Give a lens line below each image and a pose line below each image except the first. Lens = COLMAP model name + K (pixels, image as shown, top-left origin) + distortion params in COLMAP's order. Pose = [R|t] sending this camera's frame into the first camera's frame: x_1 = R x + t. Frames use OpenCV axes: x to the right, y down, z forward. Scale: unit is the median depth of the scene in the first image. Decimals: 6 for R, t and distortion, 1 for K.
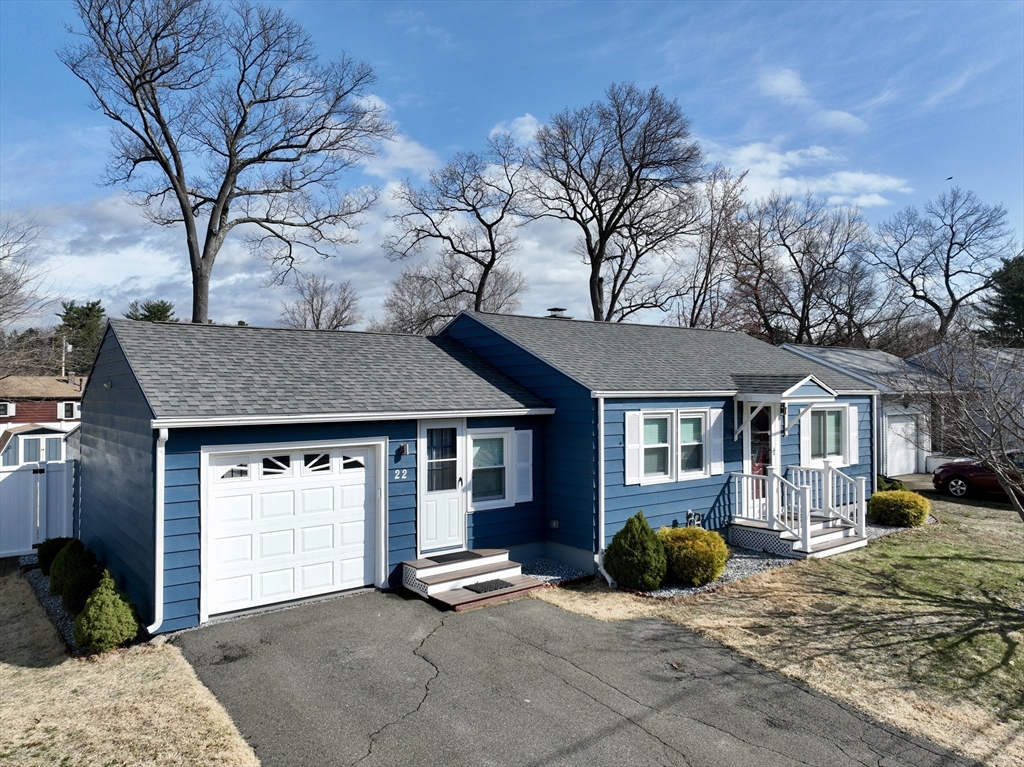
lens RADIAL K [[720.4, 0, 514.5], [0, 720.4, 385.0], [0, 0, 1]] dist [0.012676, 0.003231]
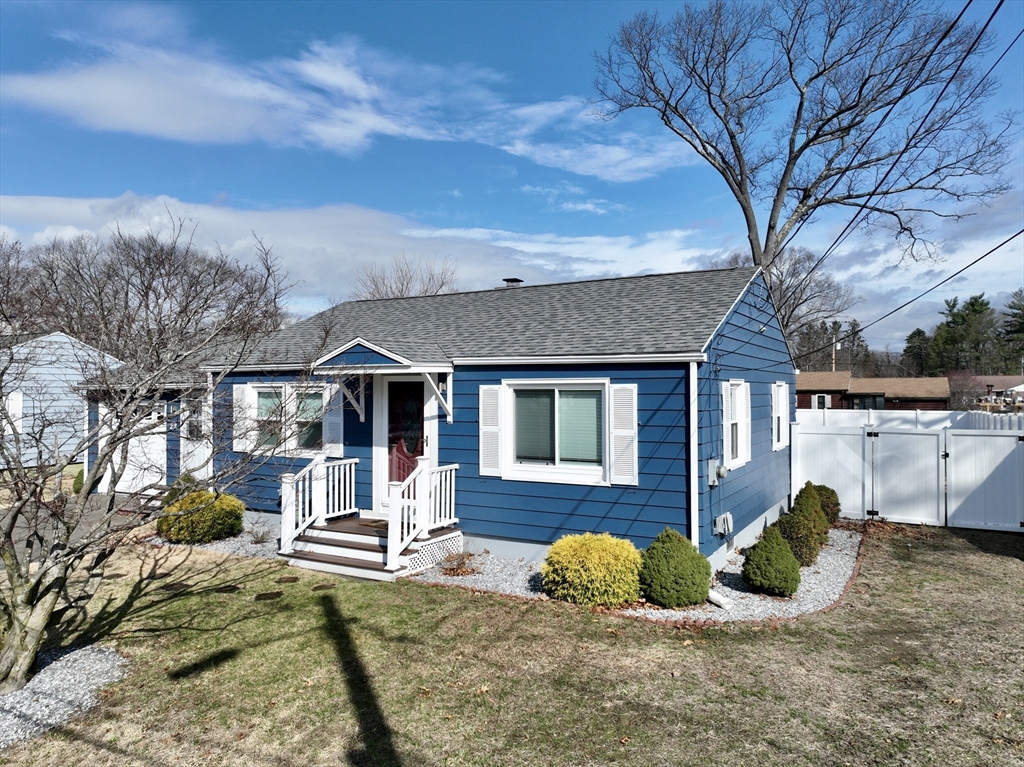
lens RADIAL K [[720.4, 0, 515.4], [0, 720.4, 381.6], [0, 0, 1]] dist [0.012676, 0.003231]
pose [[0.380593, -0.009804, -0.924691, 1.389083], [0.007821, 0.999942, -0.007383, 0.045401], [0.924710, -0.004423, 0.380648, 1.013296]]
